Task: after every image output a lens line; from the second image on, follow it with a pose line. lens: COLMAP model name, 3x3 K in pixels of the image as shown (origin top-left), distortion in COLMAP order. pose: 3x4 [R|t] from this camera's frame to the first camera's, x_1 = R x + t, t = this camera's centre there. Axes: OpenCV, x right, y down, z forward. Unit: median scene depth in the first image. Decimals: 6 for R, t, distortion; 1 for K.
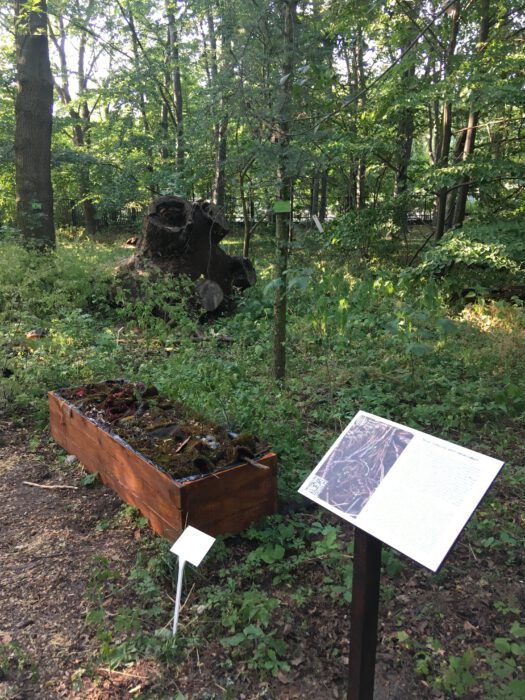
lens RADIAL K [[598.6, 0, 262.8], [0, 598.6, 349.9], [0, 0, 1]] dist [0.068868, -0.035207]
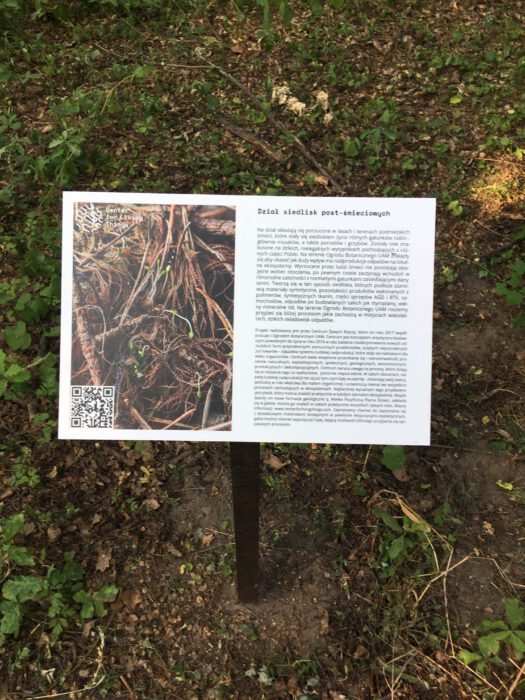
lens RADIAL K [[598.6, 0, 260.5], [0, 598.6, 355.9], [0, 0, 1]] dist [0.068868, -0.035207]
pose [[0.619691, -0.610945, 0.492675, -0.033607], [0.181254, 0.722169, 0.667547, -0.081571], [-0.763629, -0.324374, 0.558258, 0.684745]]
